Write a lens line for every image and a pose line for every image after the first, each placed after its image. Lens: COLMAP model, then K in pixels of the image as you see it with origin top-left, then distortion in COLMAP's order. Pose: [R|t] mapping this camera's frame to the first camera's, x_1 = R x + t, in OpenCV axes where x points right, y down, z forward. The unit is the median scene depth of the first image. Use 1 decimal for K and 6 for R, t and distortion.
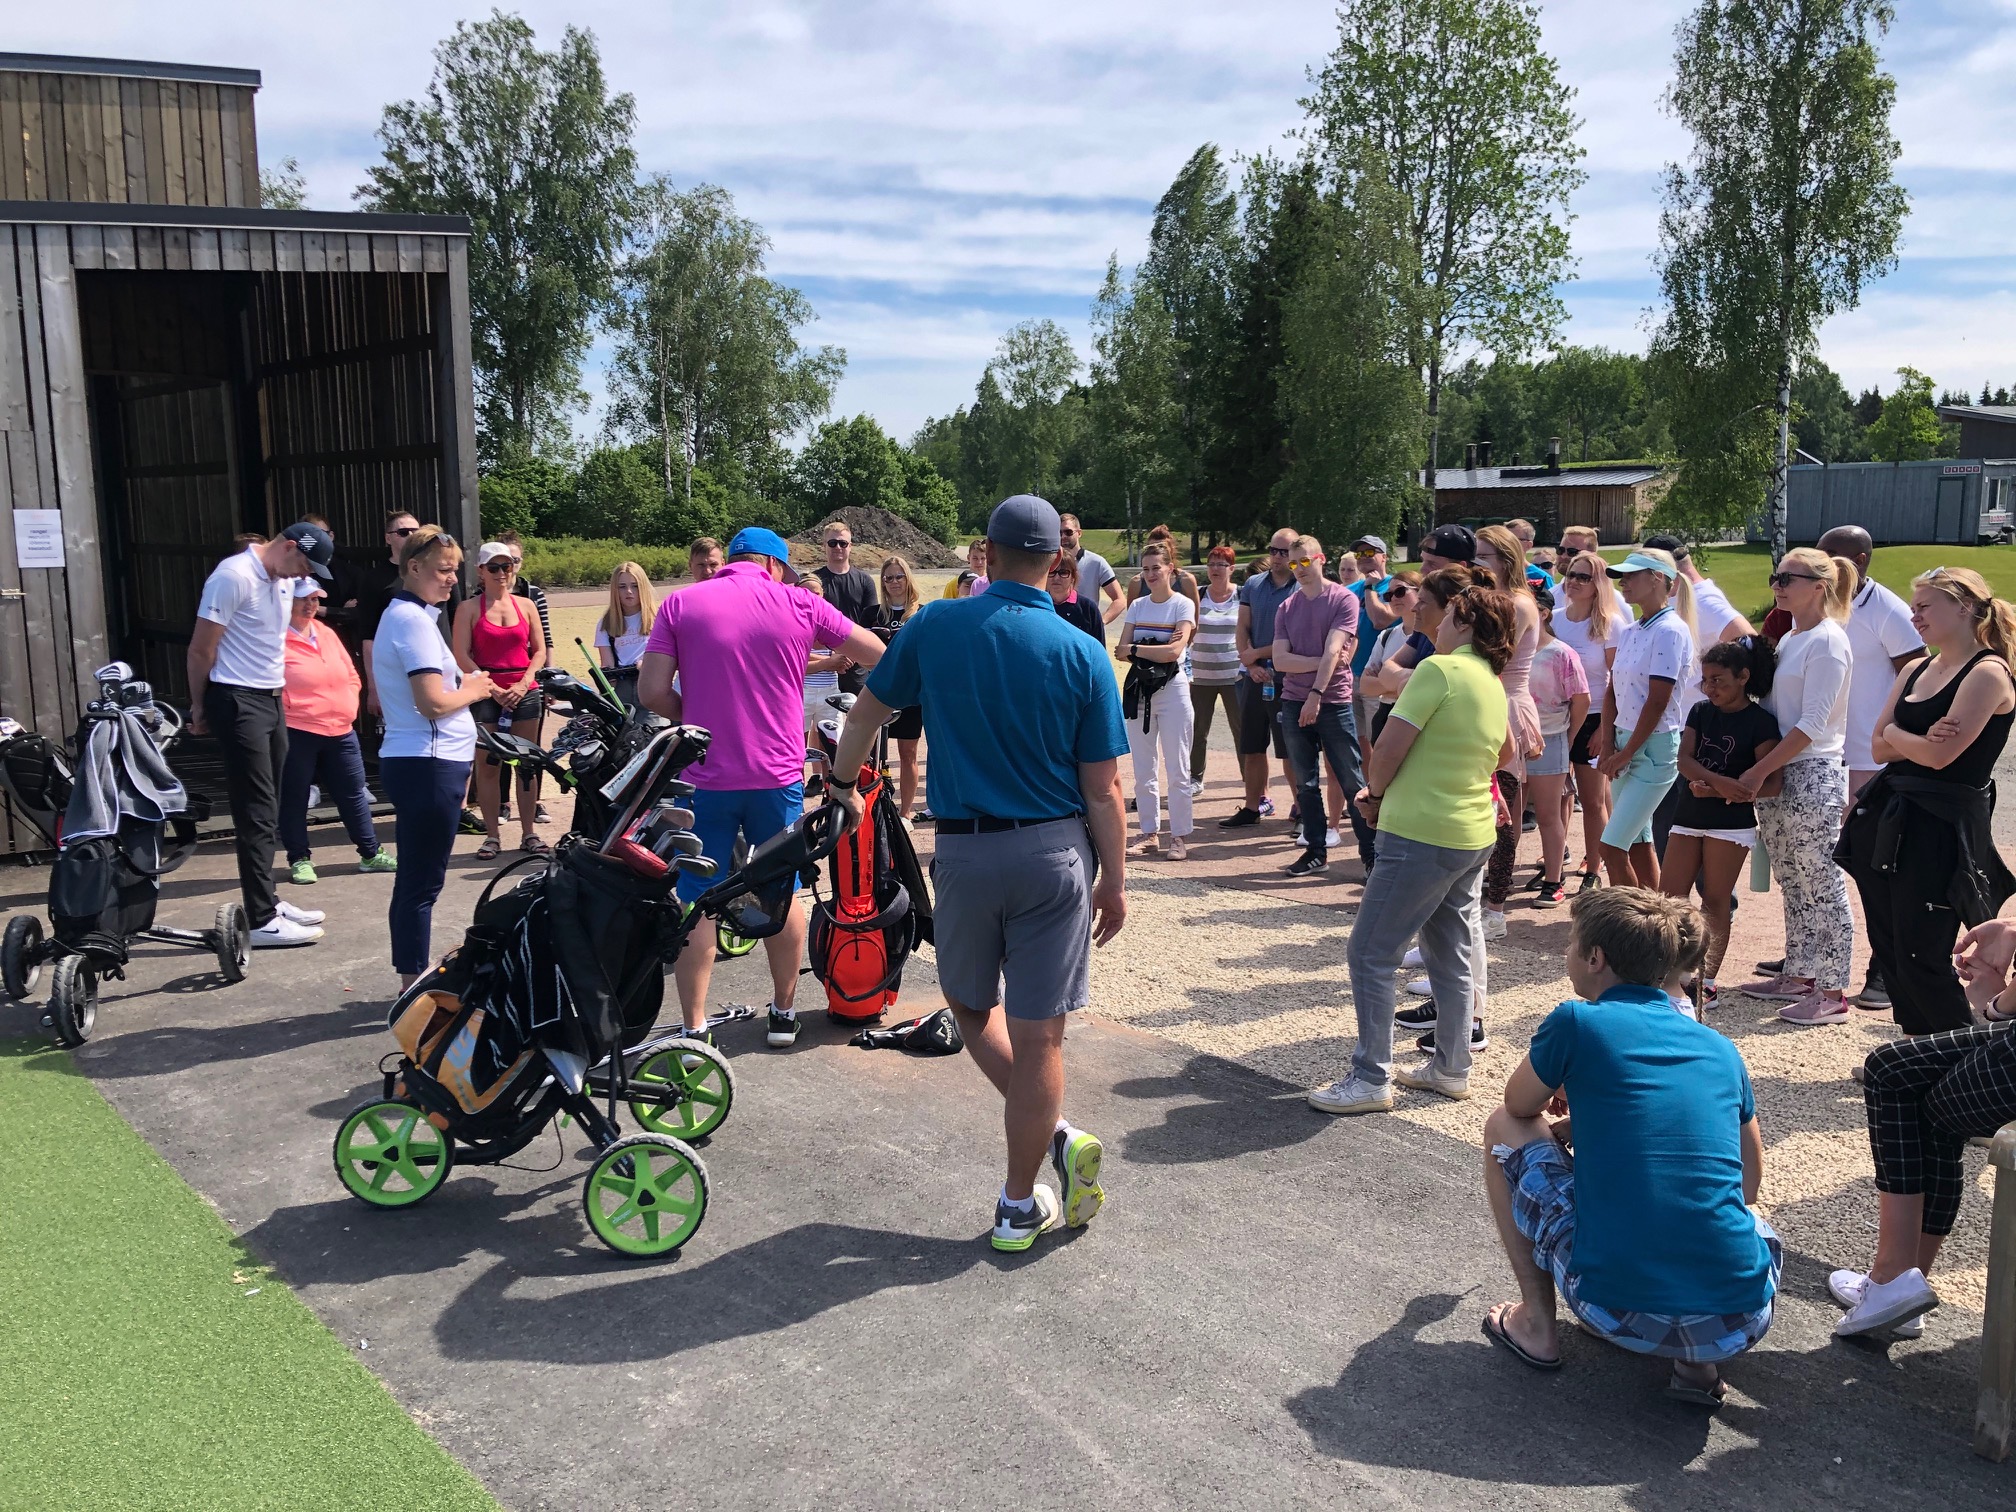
lens RADIAL K [[1679.1, 0, 1020.9], [0, 1679.1, 750.2], [0, 0, 1]] dist [0.032977, 0.007656]
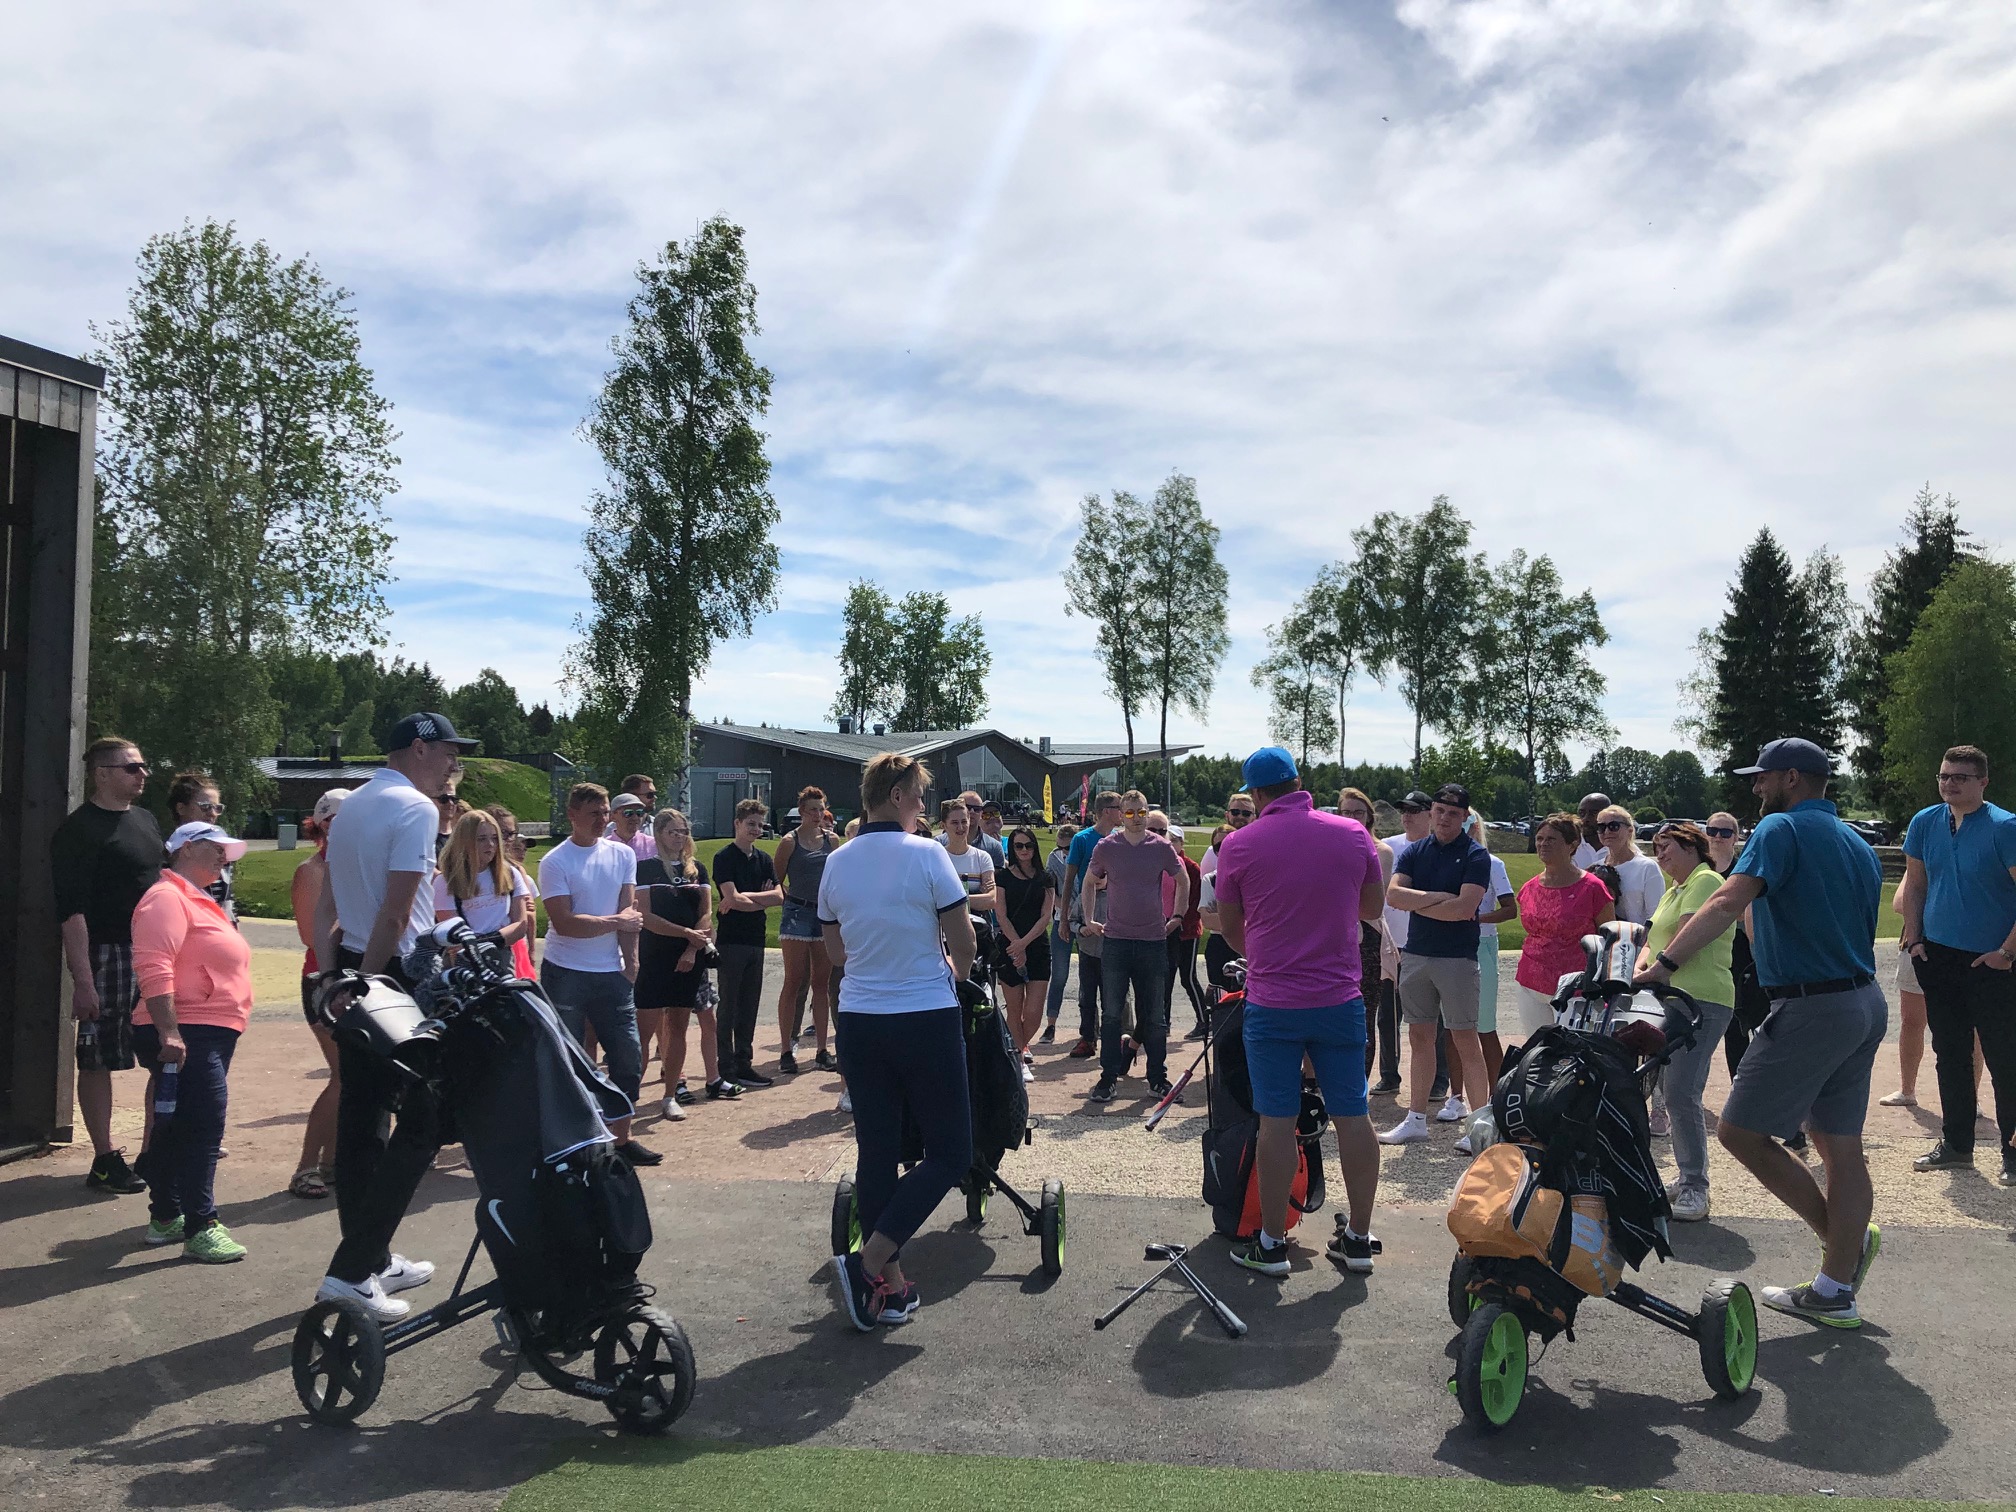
lens RADIAL K [[1679.1, 0, 1020.9], [0, 1679.1, 750.2], [0, 0, 1]] dist [0.032977, 0.007656]
pose [[0.708319, 0.043459, 0.704553, -0.120837], [0.081442, 0.986407, -0.142721, -0.000006], [-0.701178, 0.158472, 0.695152, 0.042218]]
